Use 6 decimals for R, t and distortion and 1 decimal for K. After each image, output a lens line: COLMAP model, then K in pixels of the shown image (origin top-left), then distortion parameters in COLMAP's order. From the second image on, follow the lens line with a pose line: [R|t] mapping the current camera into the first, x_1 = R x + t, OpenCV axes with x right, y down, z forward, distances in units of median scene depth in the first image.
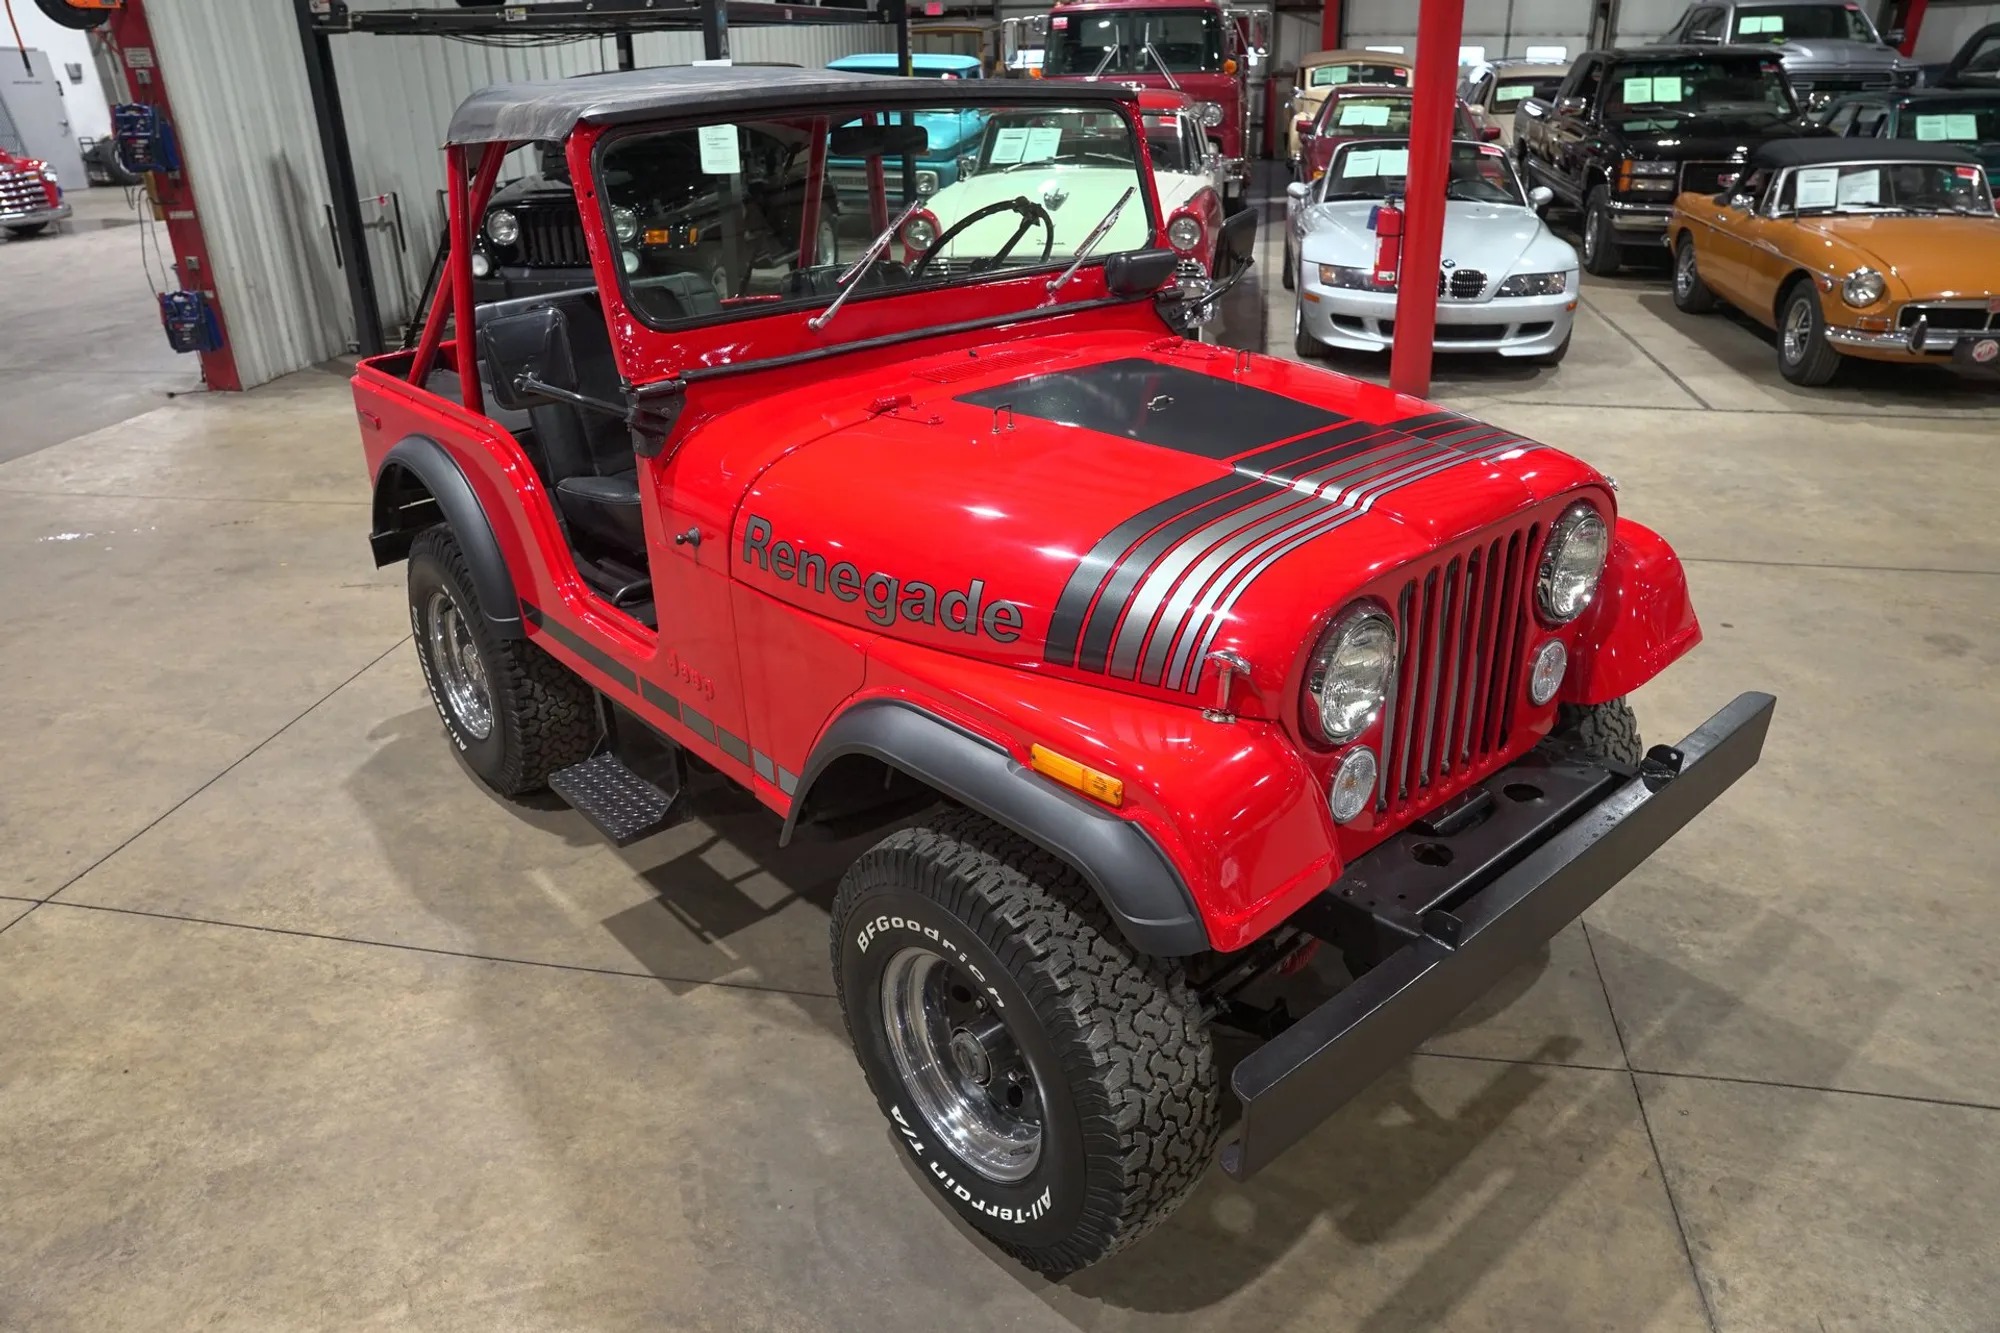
lens RADIAL K [[1372.3, 0, 1007.8], [0, 1372.3, 666.1], [0, 0, 1]] dist [-0.144313, 0.114304]
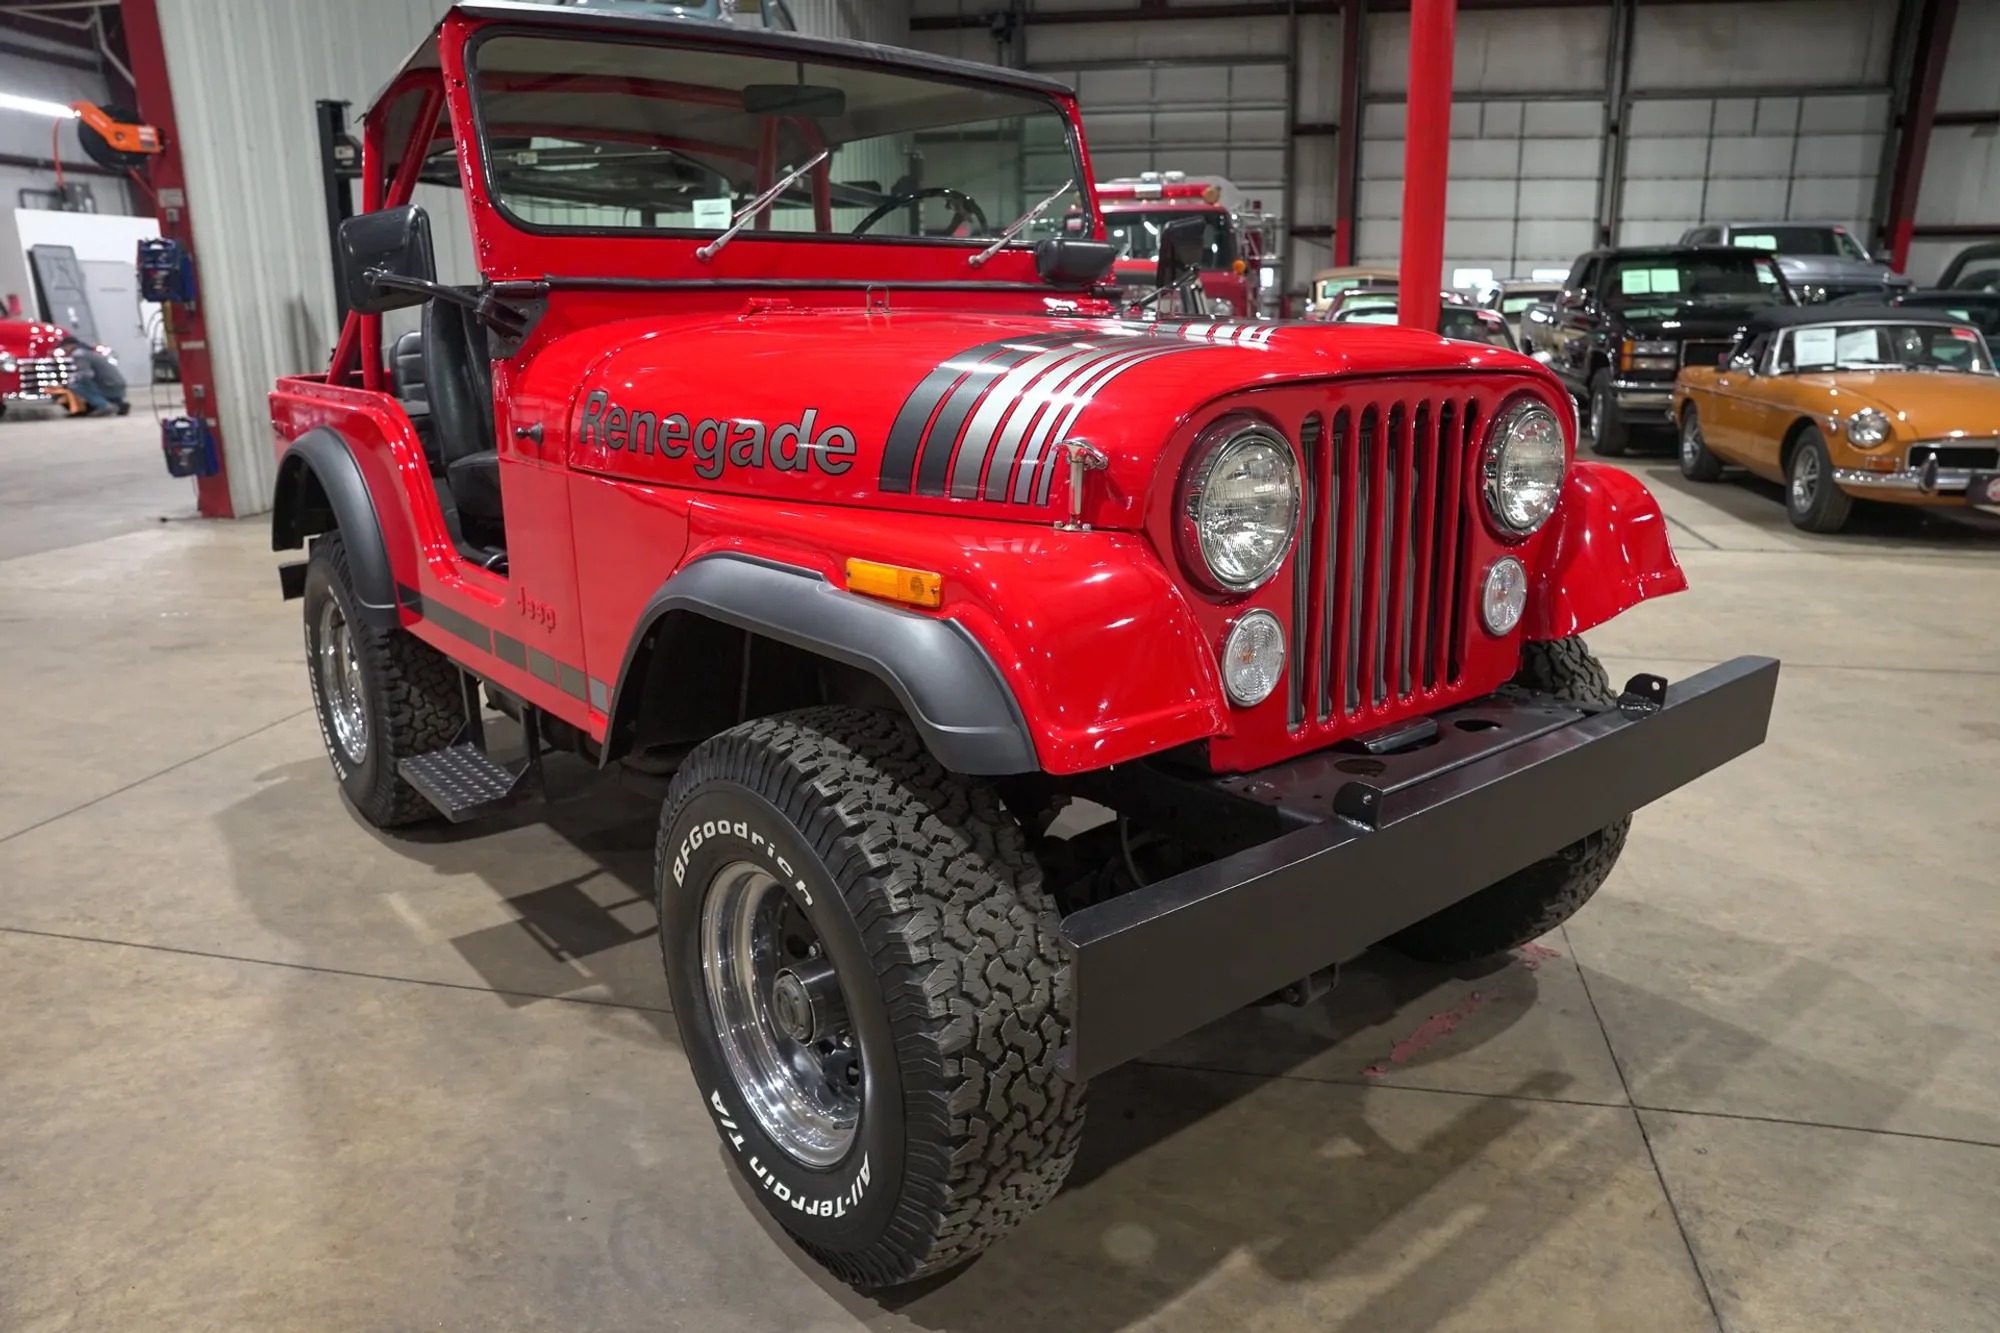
lens RADIAL K [[1371.1, 0, 1005.9], [0, 1371.1, 666.0], [0, 0, 1]] dist [-0.144025, 0.114047]
pose [[0.999509, 0.019714, -0.024346, 0.083946], [-0.023607, 0.984865, -0.171710, 0.162174], [0.020593, 0.172200, 0.984847, 0.122053]]
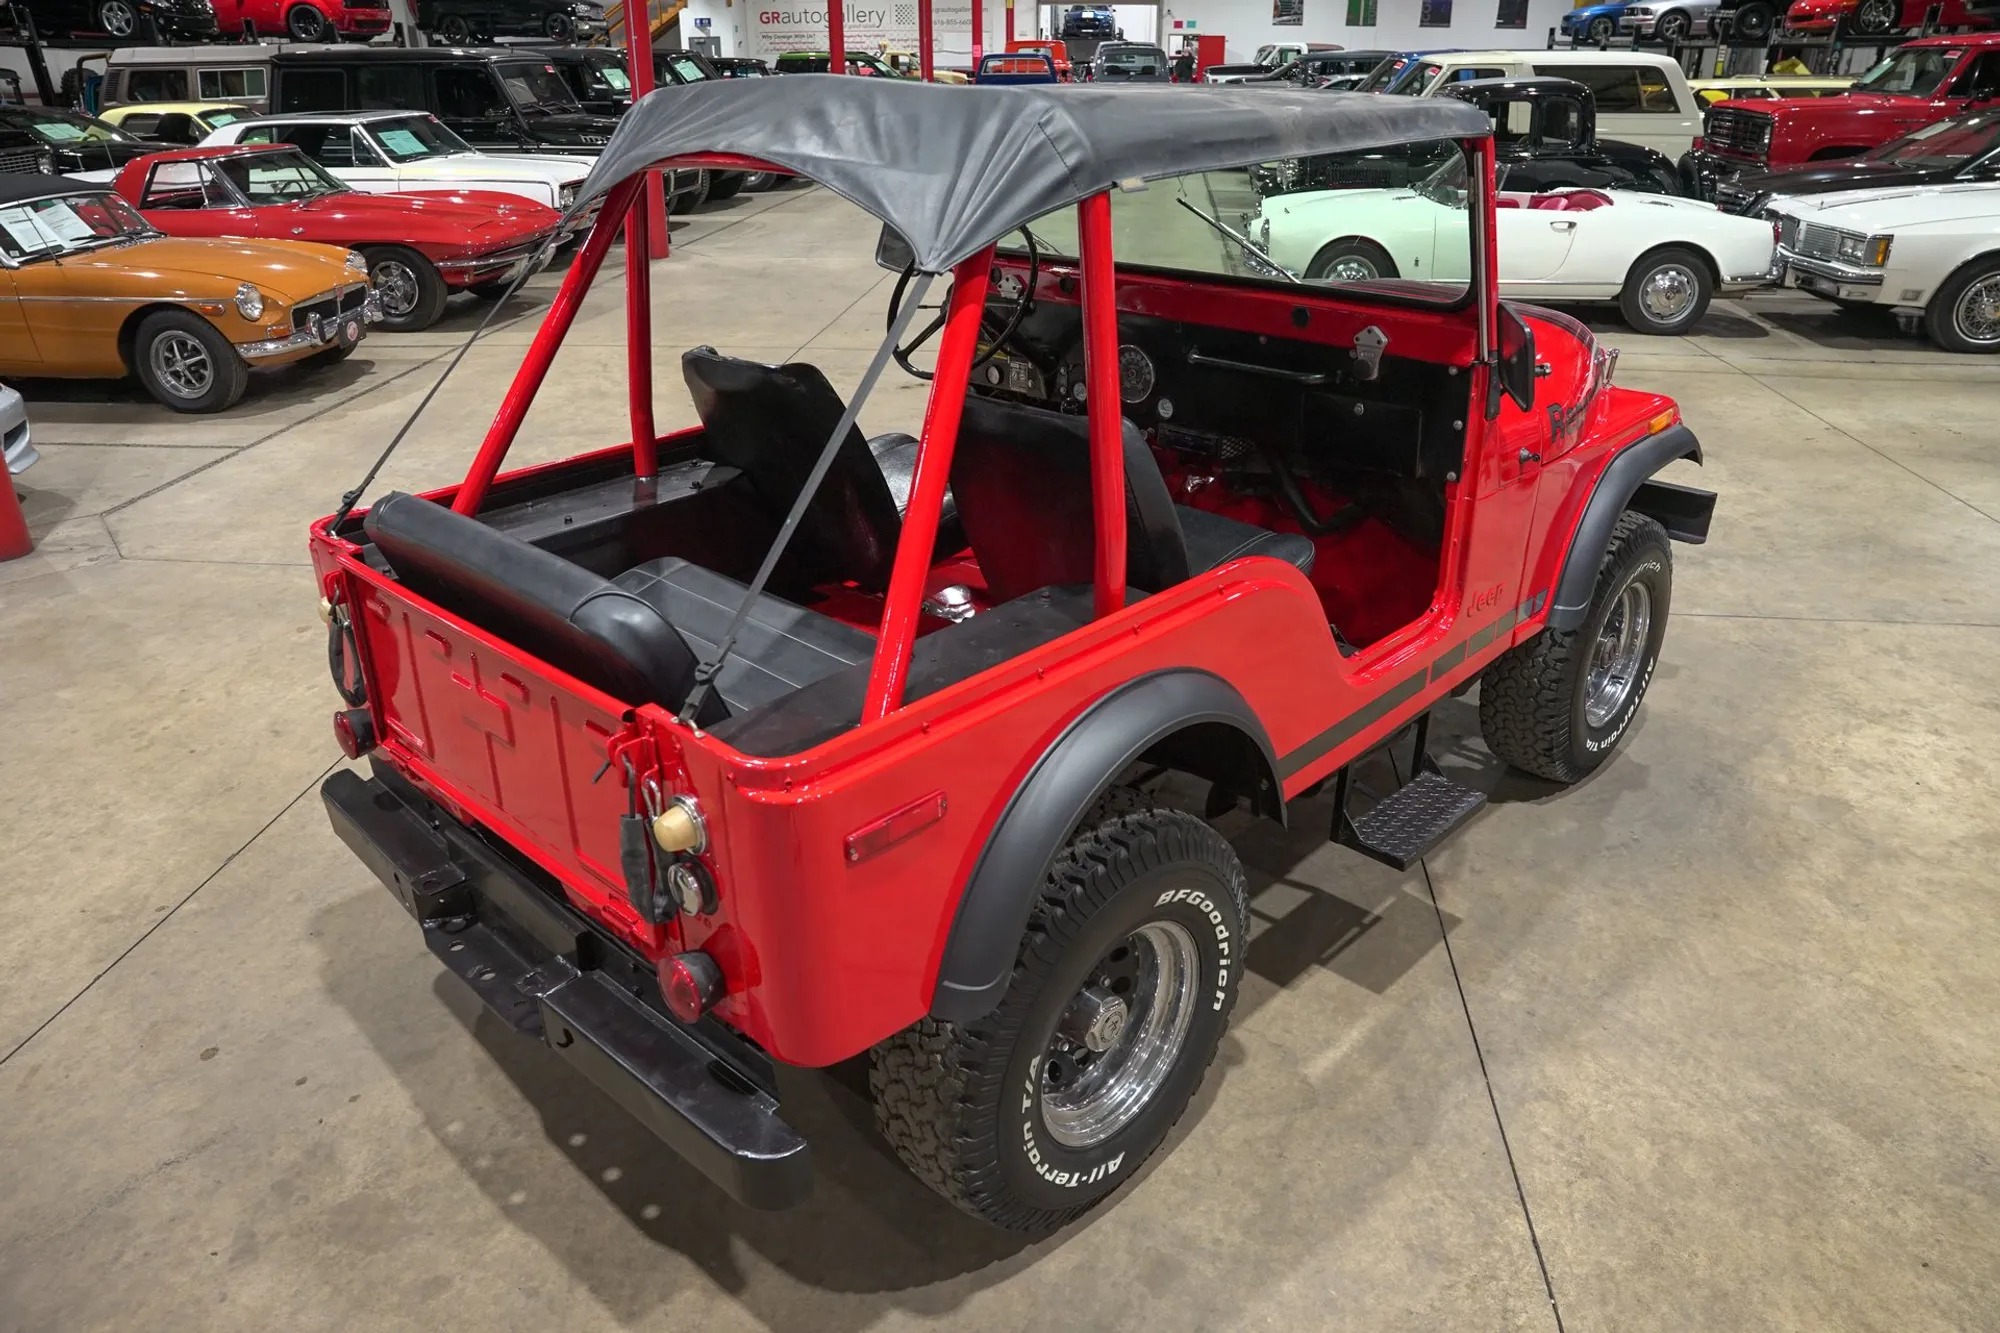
lens RADIAL K [[1371.1, 0, 1005.9], [0, 1371.1, 666.0], [0, 0, 1]] dist [-0.144025, 0.114047]
pose [[-0.074023, -0.402757, 0.912309, -1.079569], [0.428900, 0.813033, 0.393730, -0.484530], [-0.900314, 0.420434, 0.112559, 1.082728]]
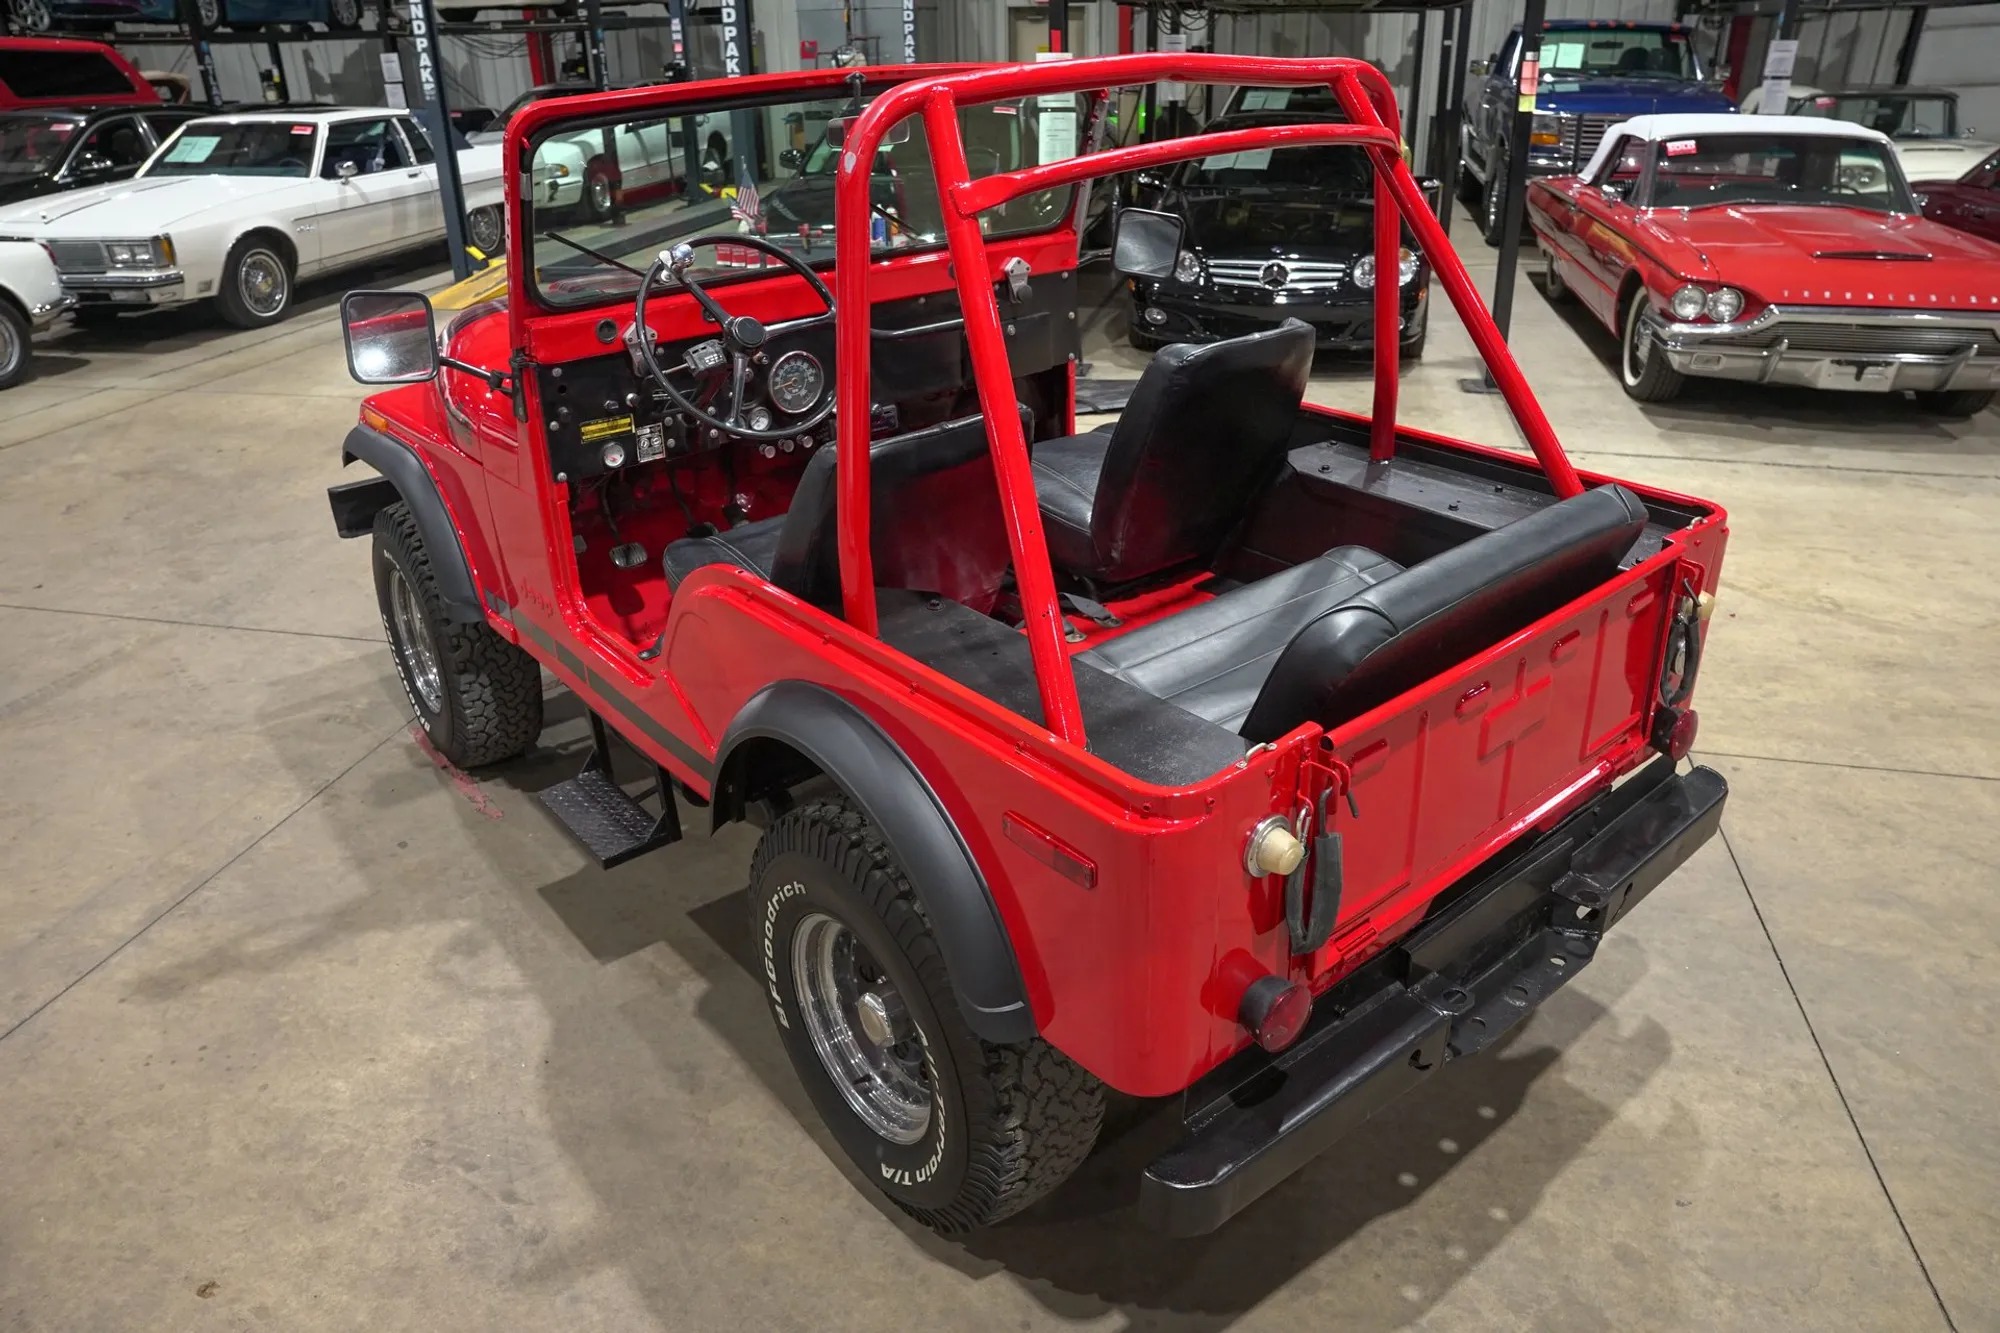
lens RADIAL K [[1371.1, 0, 1005.9], [0, 1371.1, 666.0], [0, 0, 1]] dist [-0.144025, 0.114047]
pose [[-0.998521, 0.013701, 0.052617, -0.228648], [0.049396, 0.633004, 0.772571, -0.842884], [-0.022722, 0.774027, -0.632745, 1.809475]]
